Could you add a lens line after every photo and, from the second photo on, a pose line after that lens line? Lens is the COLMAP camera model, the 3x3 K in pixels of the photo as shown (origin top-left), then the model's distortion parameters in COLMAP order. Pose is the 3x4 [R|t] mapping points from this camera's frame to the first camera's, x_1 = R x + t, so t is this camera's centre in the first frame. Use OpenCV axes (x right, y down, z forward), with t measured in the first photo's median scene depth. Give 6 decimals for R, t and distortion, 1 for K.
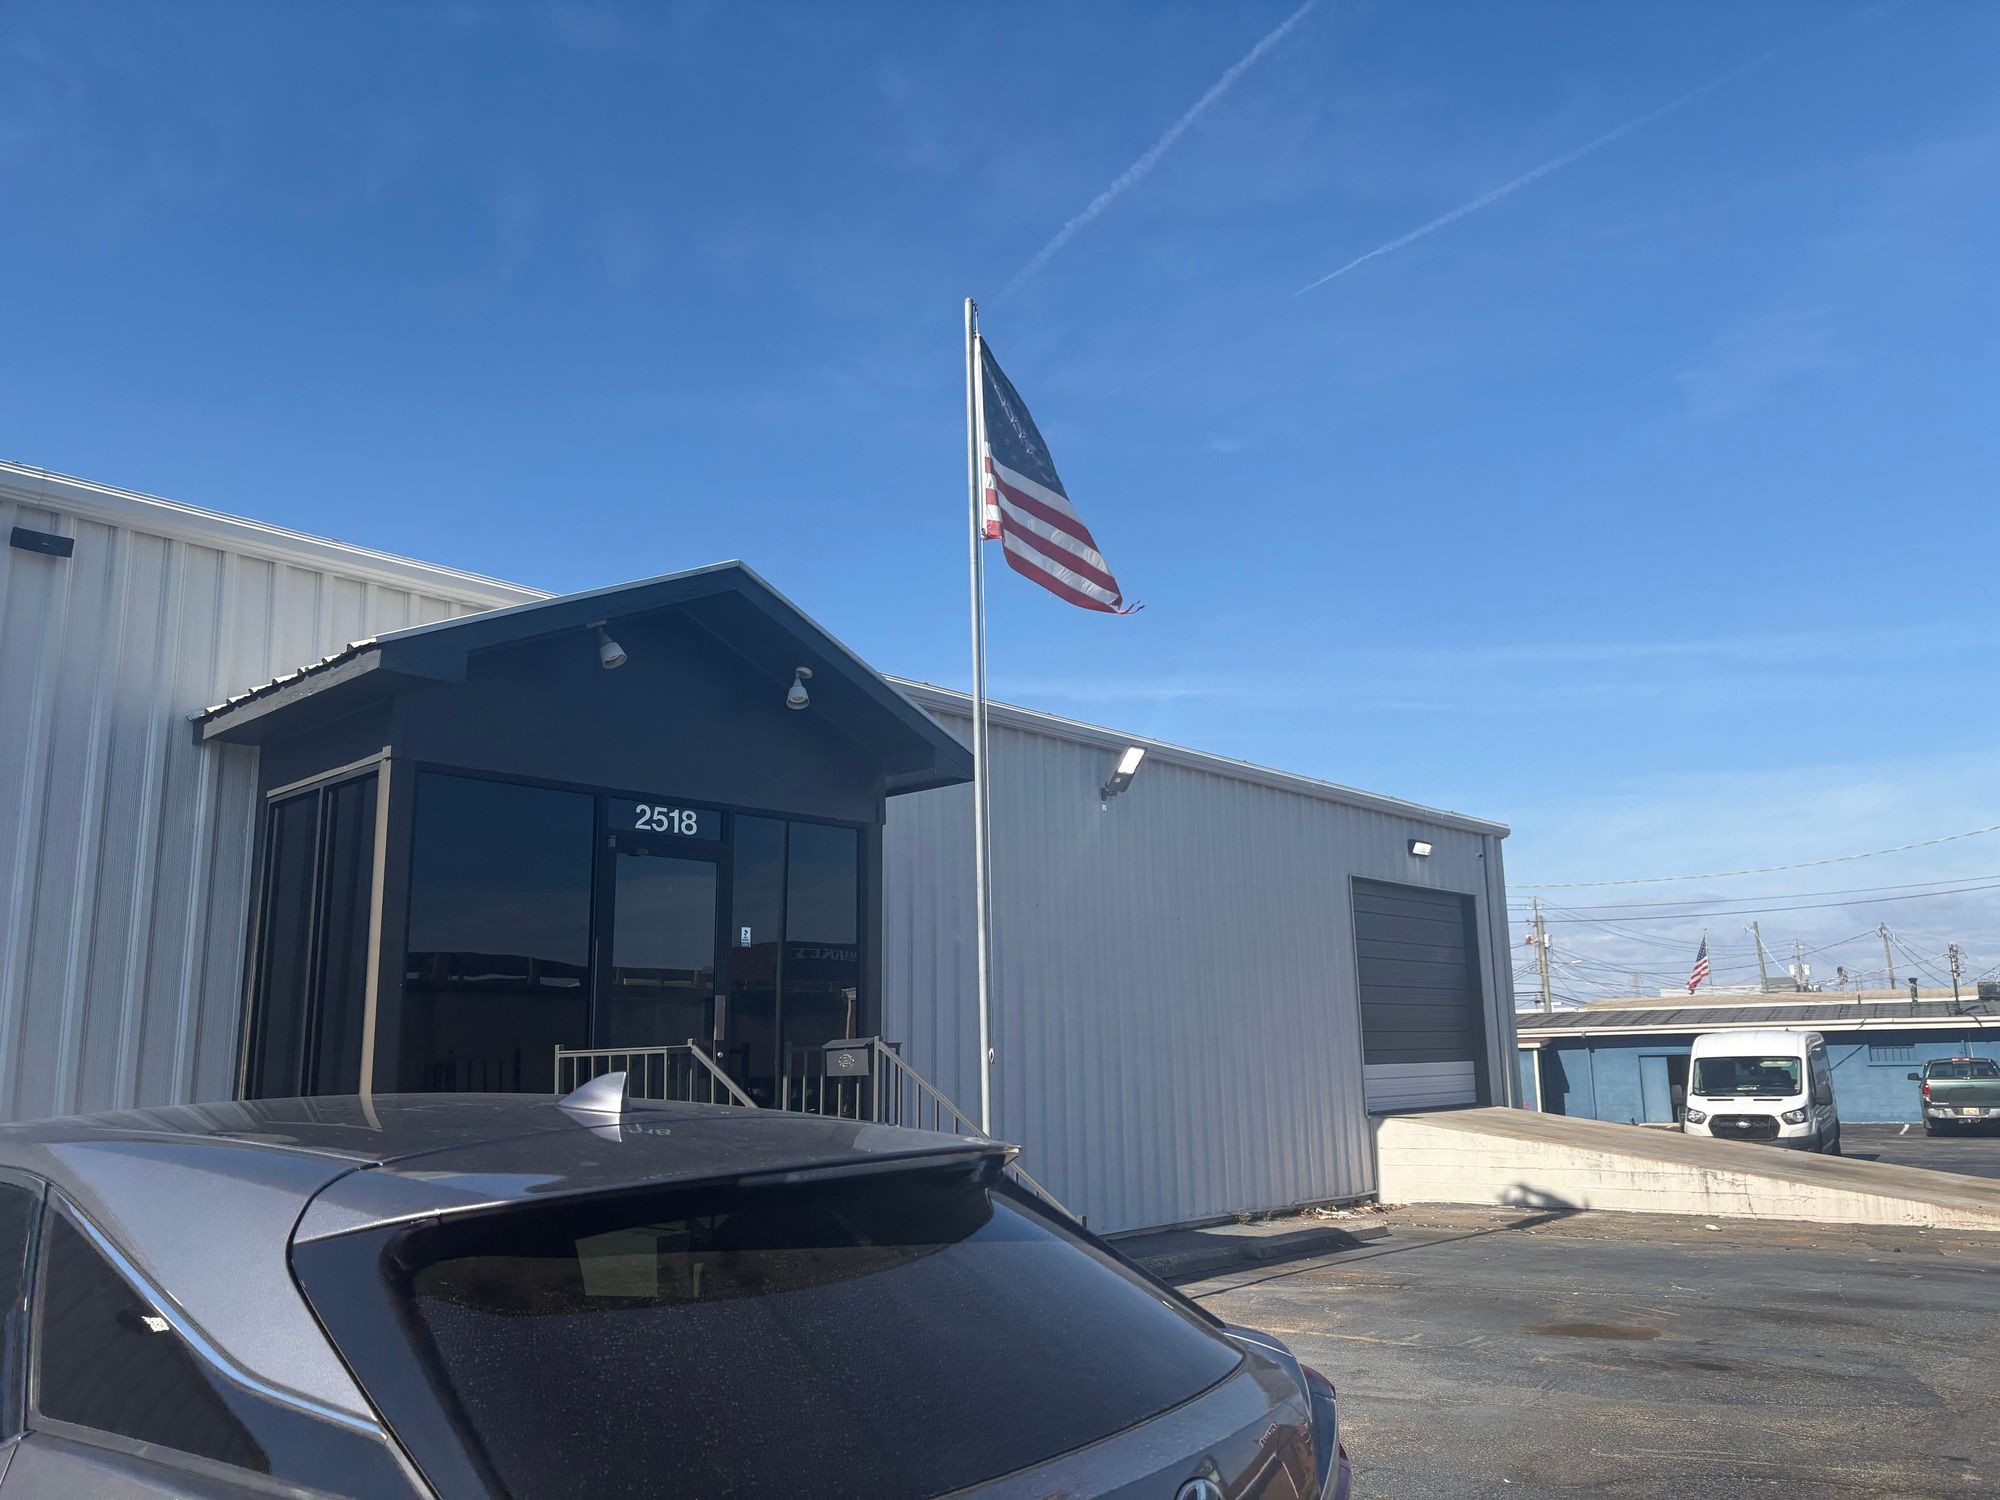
lens RADIAL K [[1502.2, 0, 1000.0], [0, 1502.2, 750.0], [0, 0, 1]] dist [0.048086, -0.051276]
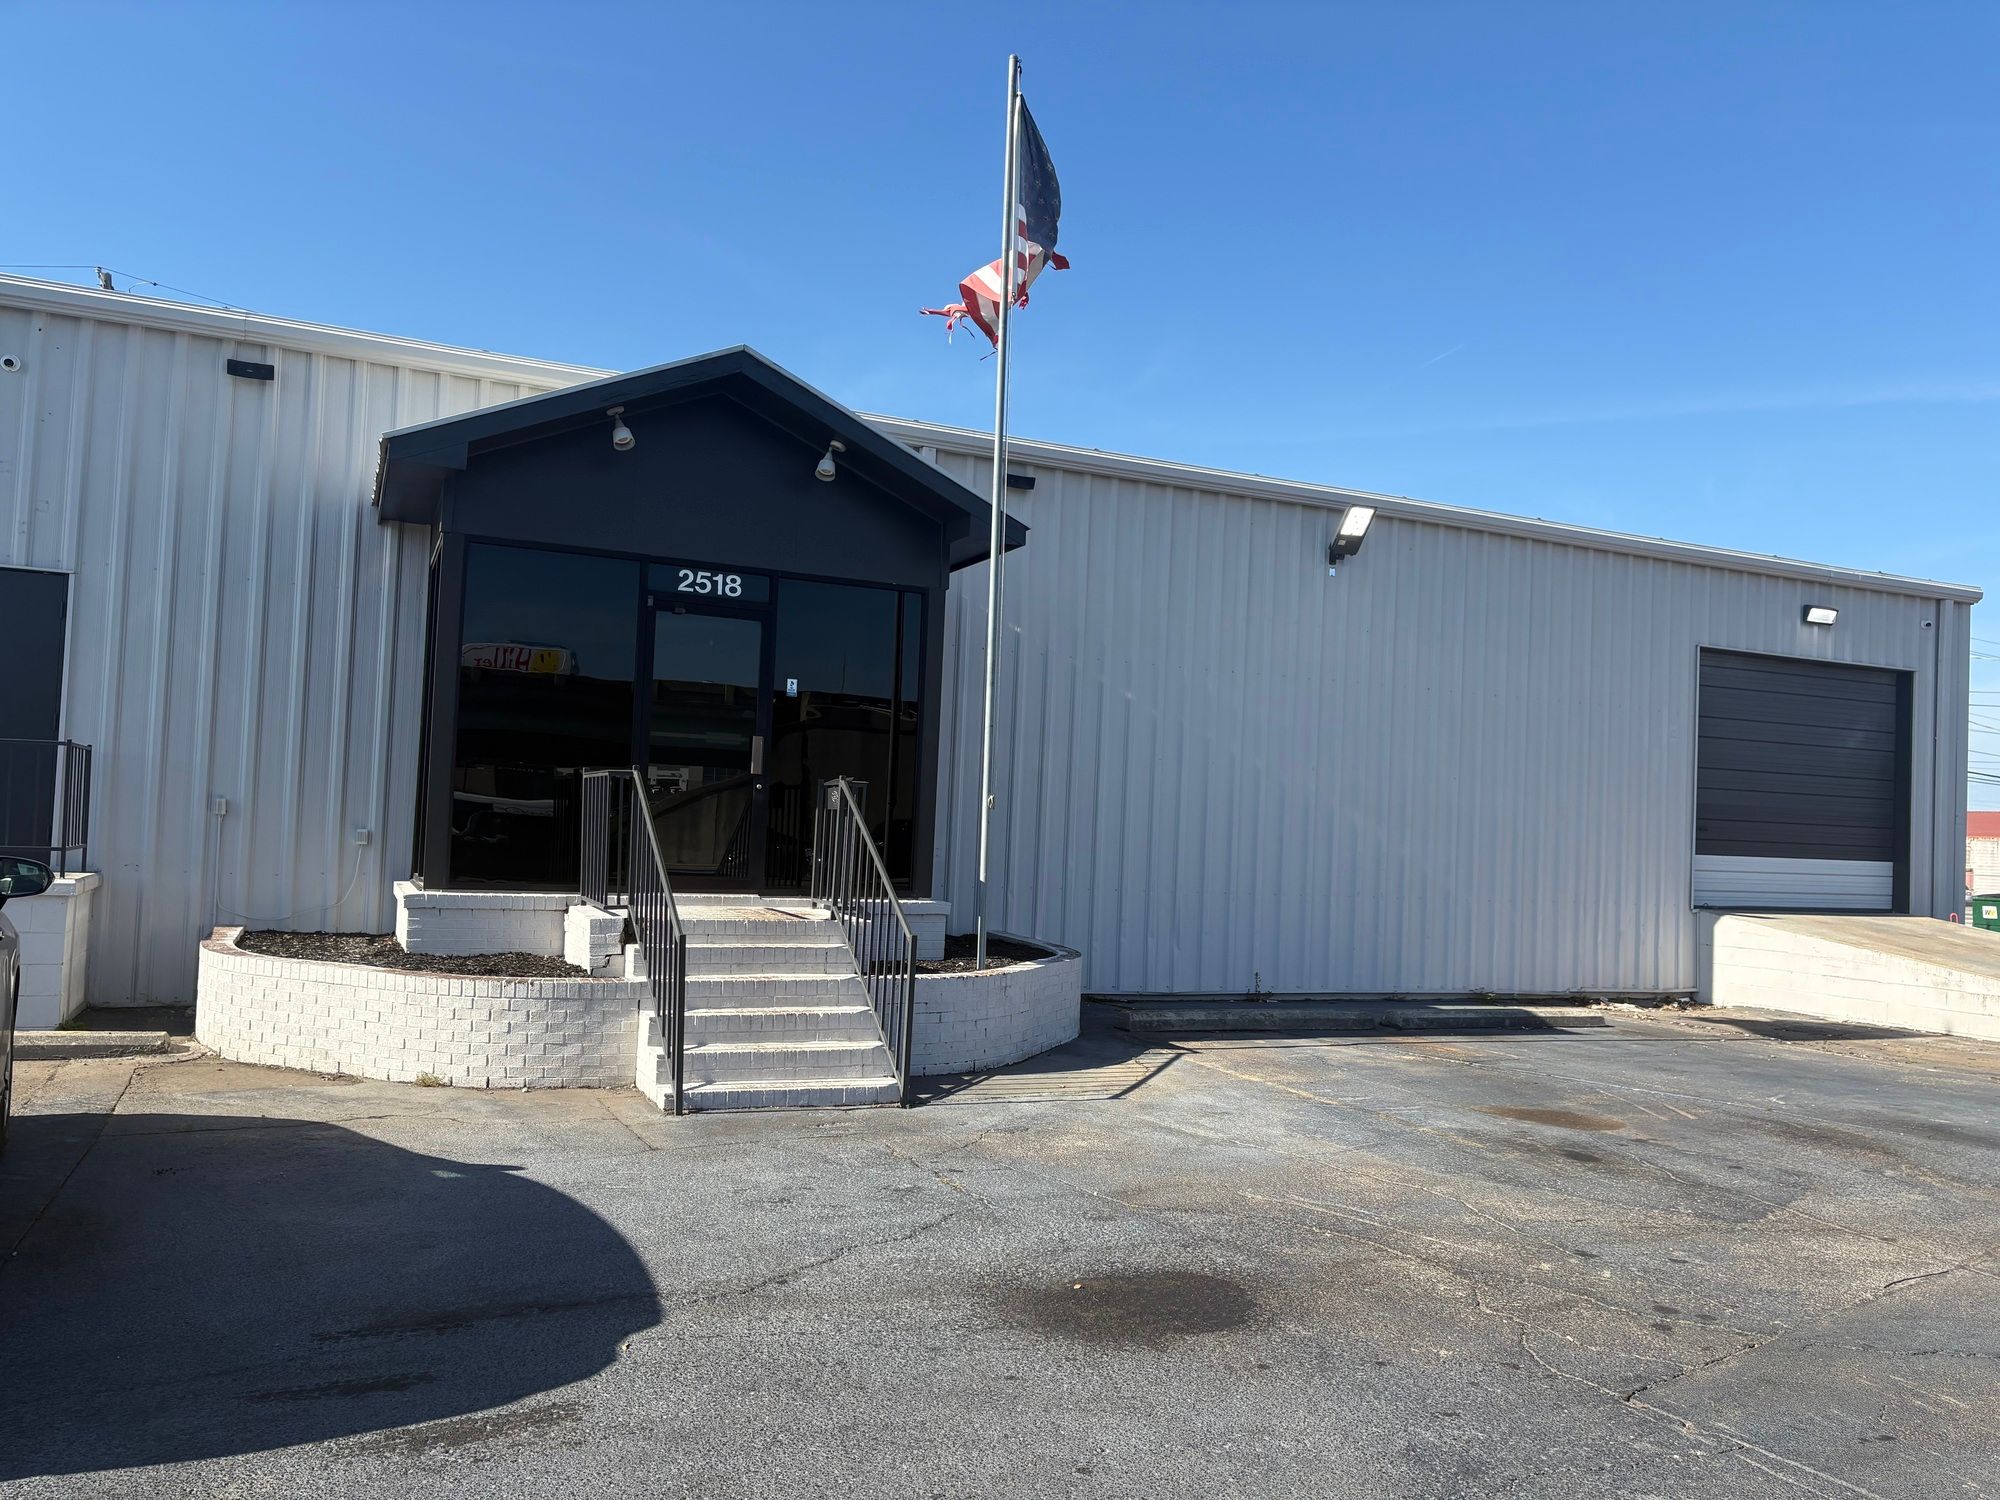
lens RADIAL K [[1497.0, 0, 1007.3], [0, 1497.0, 758.8], [0, 0, 1]] dist [0.052533, -0.056059]
pose [[0.909785, 0.040272, -0.413121, 0.241138], [0.023843, 0.988568, 0.148877, 0.007242], [0.414393, -0.145296, 0.898425, 0.024456]]
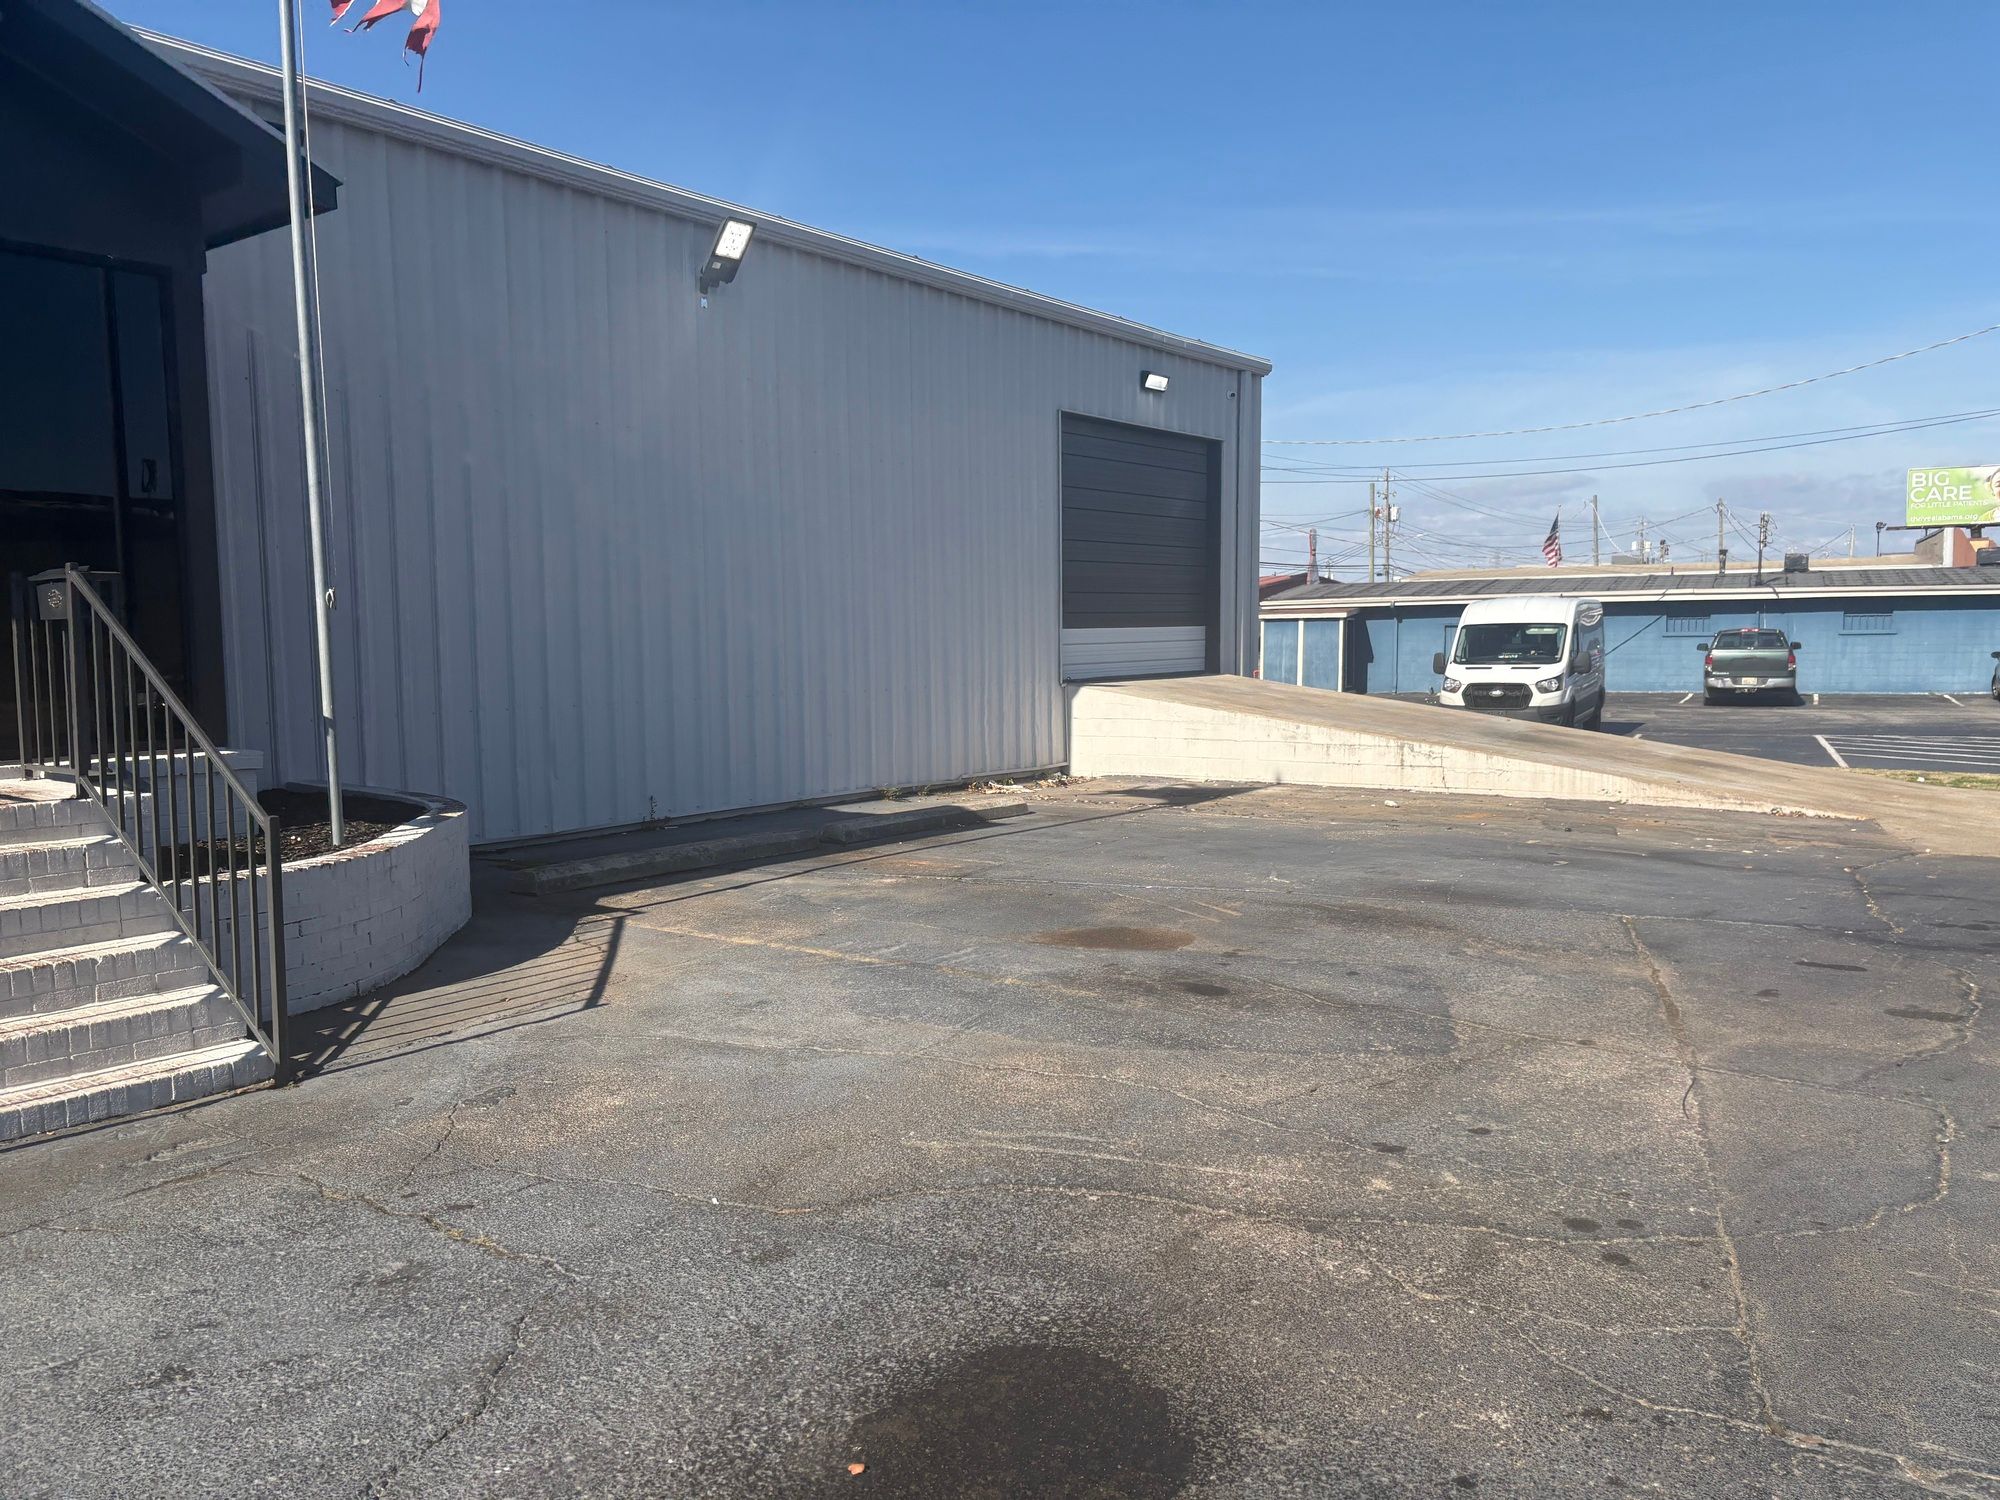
lens RADIAL K [[1497.0, 0, 1007.3], [0, 1497.0, 758.8], [0, 0, 1]] dist [0.052533, -0.056059]
pose [[0.996826, 0.002984, 0.079553, 0.141321], [-0.025486, 0.958667, 0.283387, 0.033846], [-0.075419, -0.284515, 0.955700, 0.138703]]
